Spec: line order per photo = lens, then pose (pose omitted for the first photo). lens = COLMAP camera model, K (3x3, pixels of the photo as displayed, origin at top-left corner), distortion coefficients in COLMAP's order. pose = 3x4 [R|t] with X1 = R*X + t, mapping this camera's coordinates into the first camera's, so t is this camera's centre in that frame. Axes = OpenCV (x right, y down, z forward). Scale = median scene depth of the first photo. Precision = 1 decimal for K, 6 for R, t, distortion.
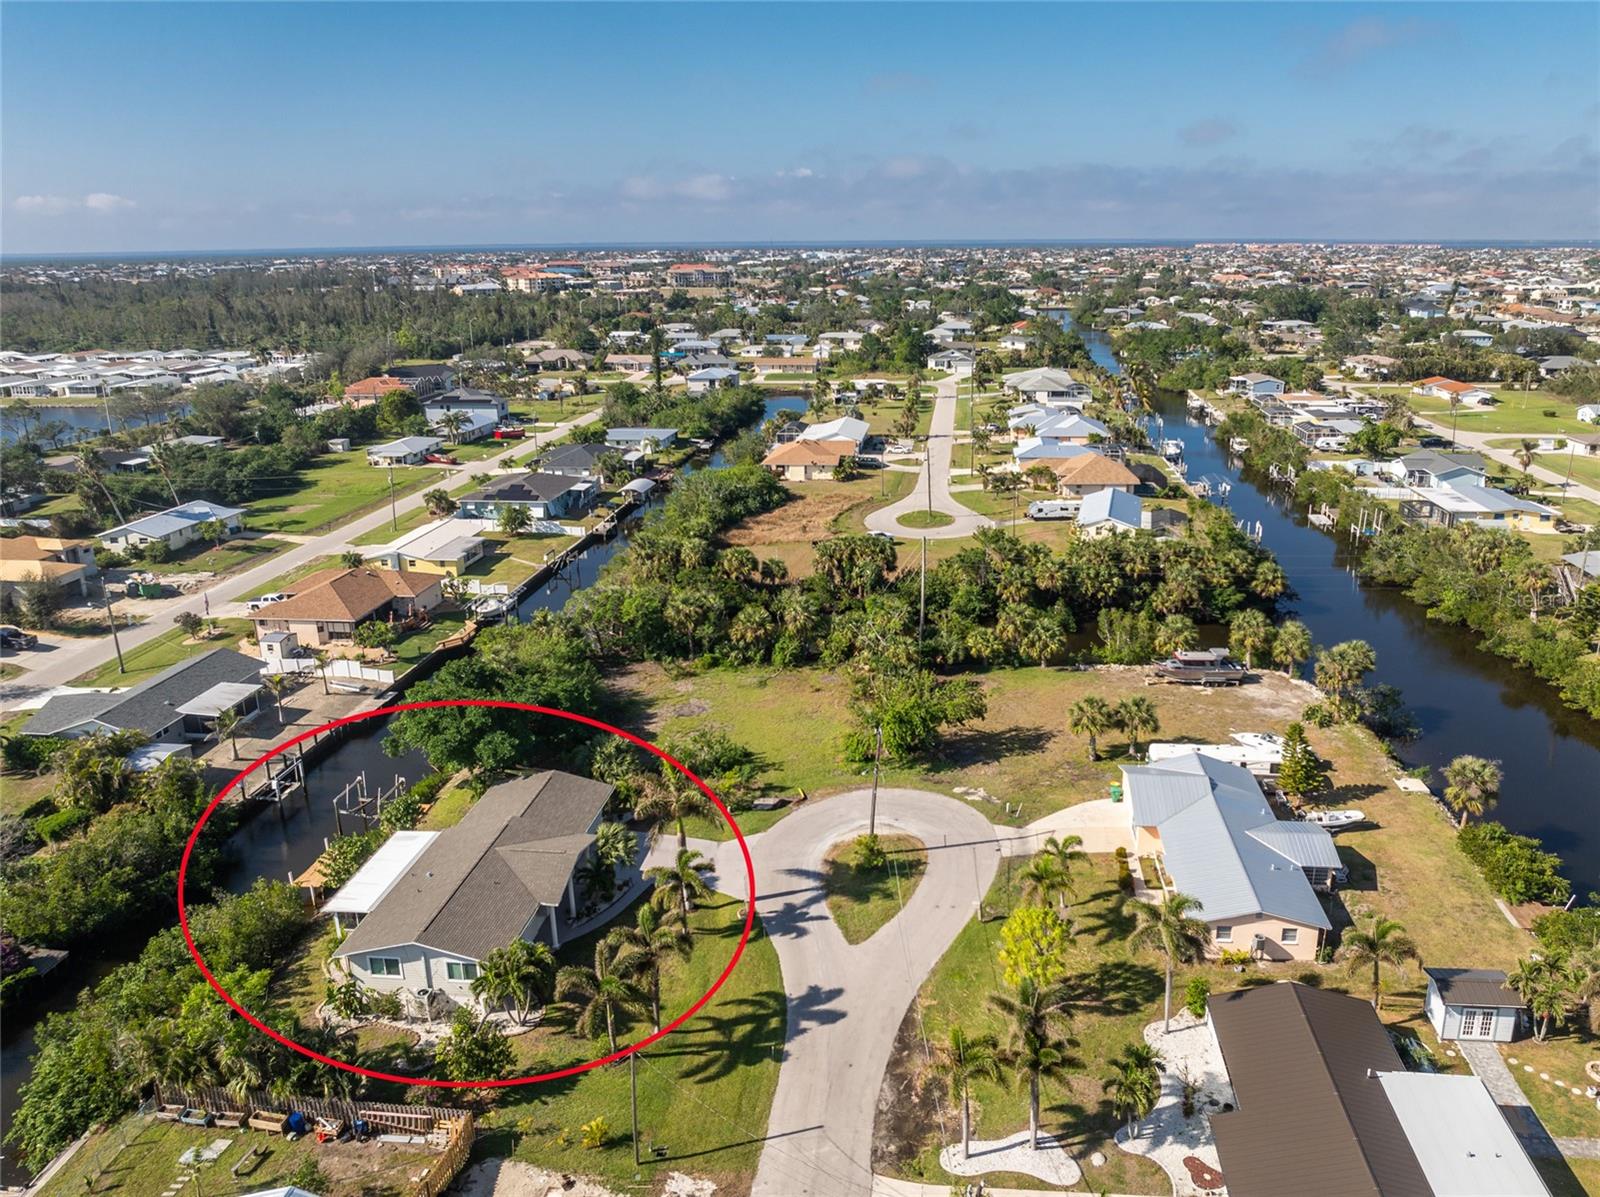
lens RADIAL K [[1172.0, 0, 847.5], [0, 1172.0, 598.8], [0, 0, 1]] dist [-0.022563, 0.001102]
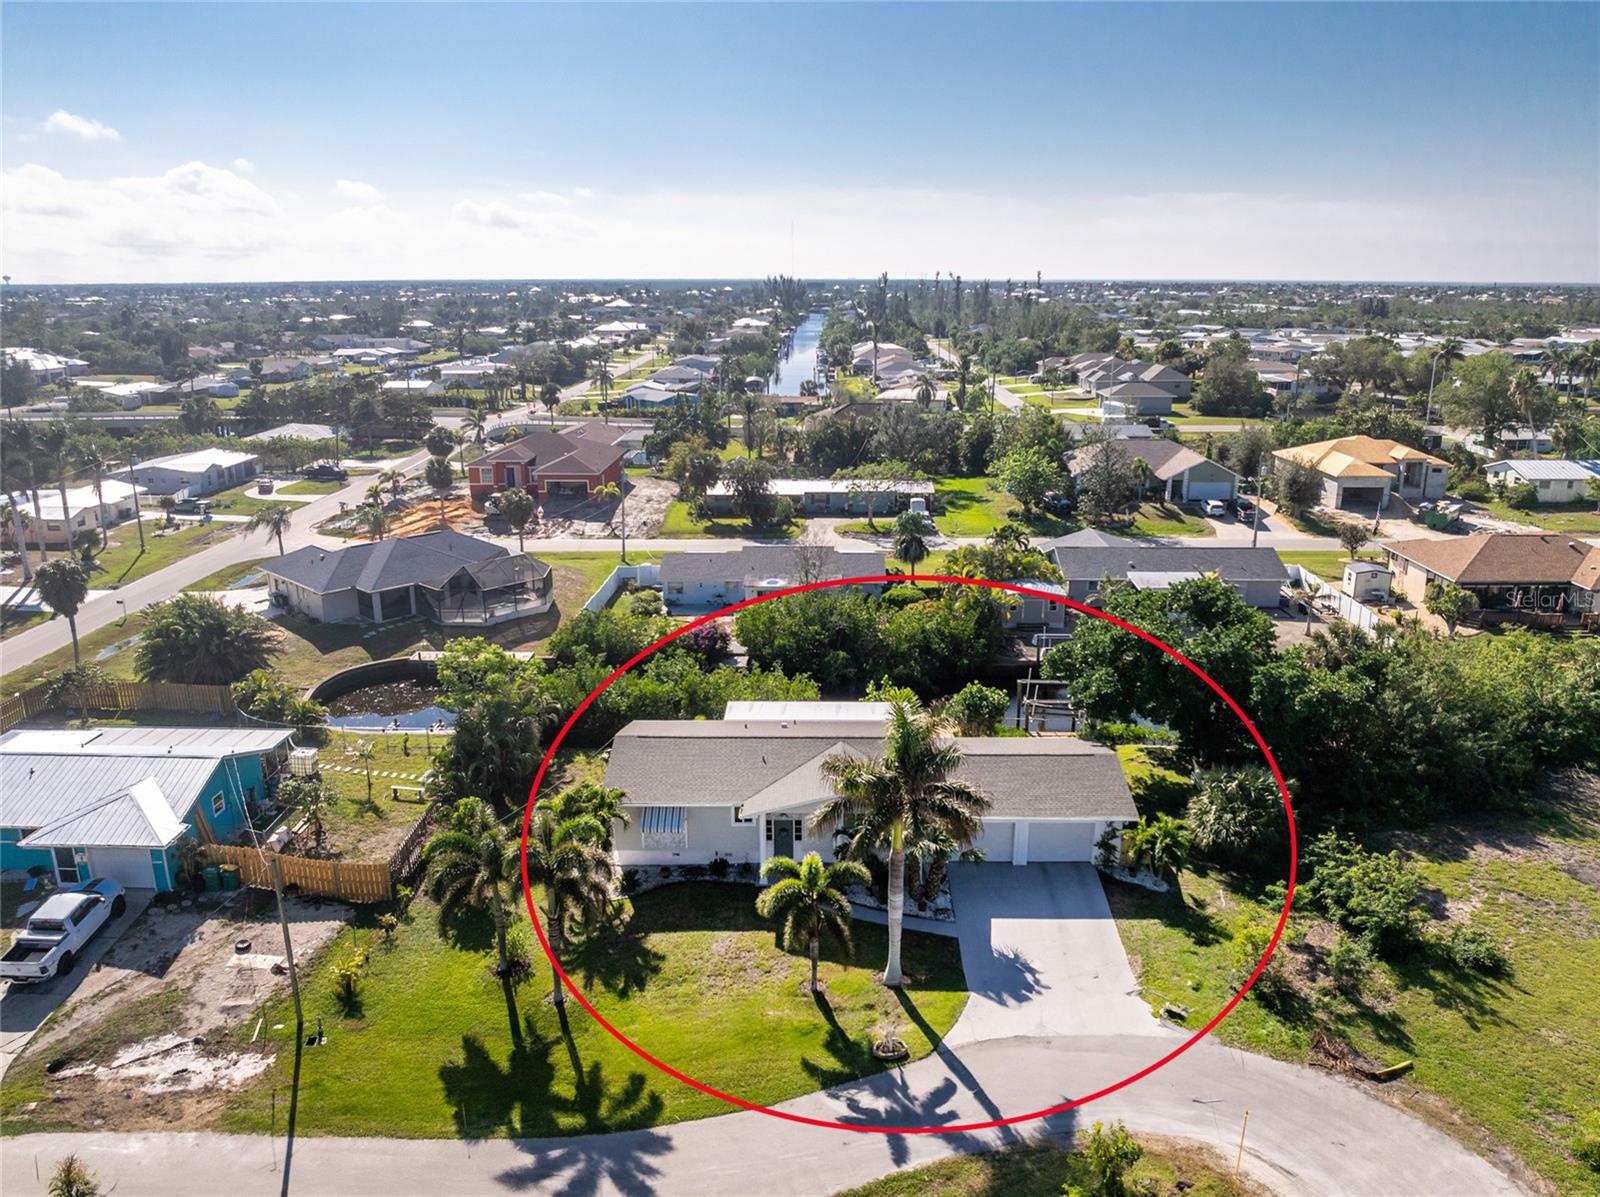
lens RADIAL K [[1152.5, 0, 808.1], [0, 1152.5, 601.2], [0, 0, 1]] dist [-0.039248, 0.003418]
pose [[0.085194, 0.285265, -0.954655, 0.296412], [-0.297600, 0.921686, 0.248855, -0.035342], [0.950882, 0.262904, 0.163417, 0.684231]]
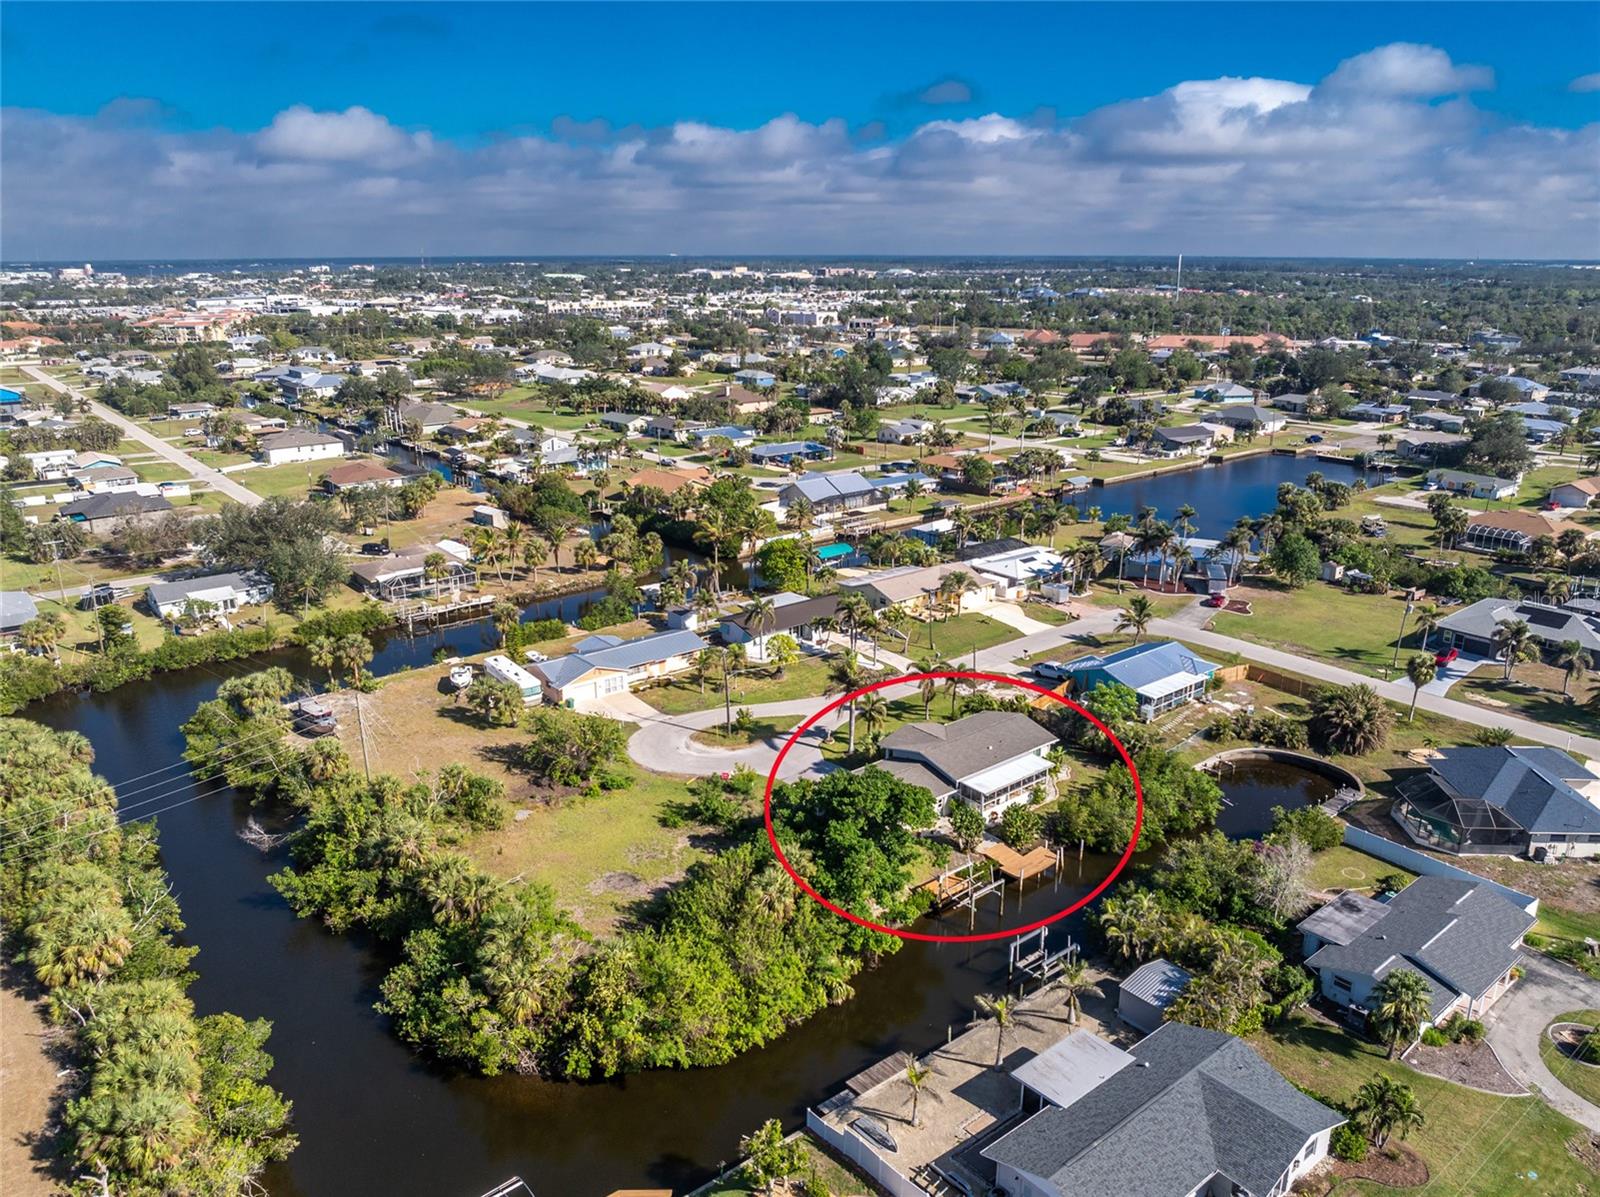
lens RADIAL K [[1152.5, 0, 808.1], [0, 1152.5, 601.2], [0, 0, 1]] dist [-0.039248, 0.003418]
pose [[-0.714511, -0.193717, 0.672271, -0.937356], [0.211379, 0.856222, 0.471383, -0.563847], [-0.666928, 0.478913, -0.570832, 1.545339]]
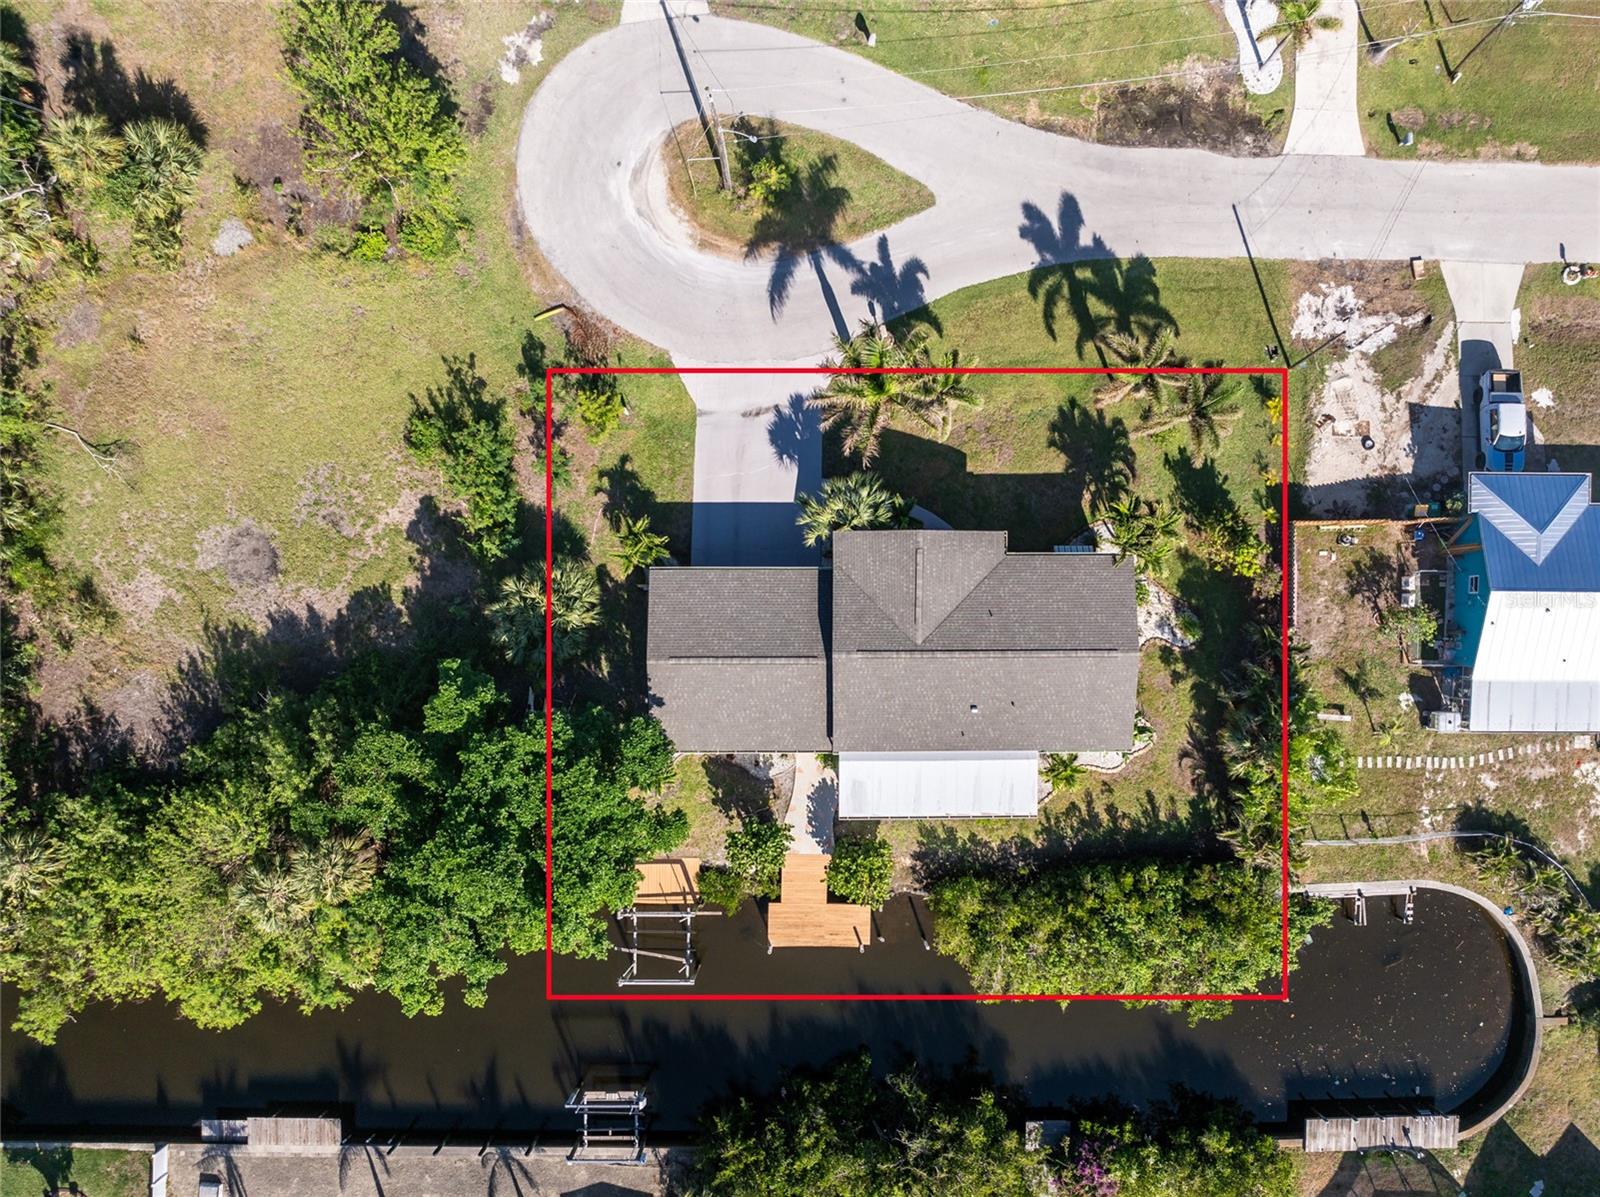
lens RADIAL K [[1152.5, 0, 808.1], [0, 1152.5, 601.2], [0, 0, 1]] dist [-0.039248, 0.003418]
pose [[-0.099978, -0.994504, -0.031086, -0.195519], [0.271722, -0.057345, 0.960666, -0.423244], [-0.957169, 0.087599, 0.275961, 0.705385]]
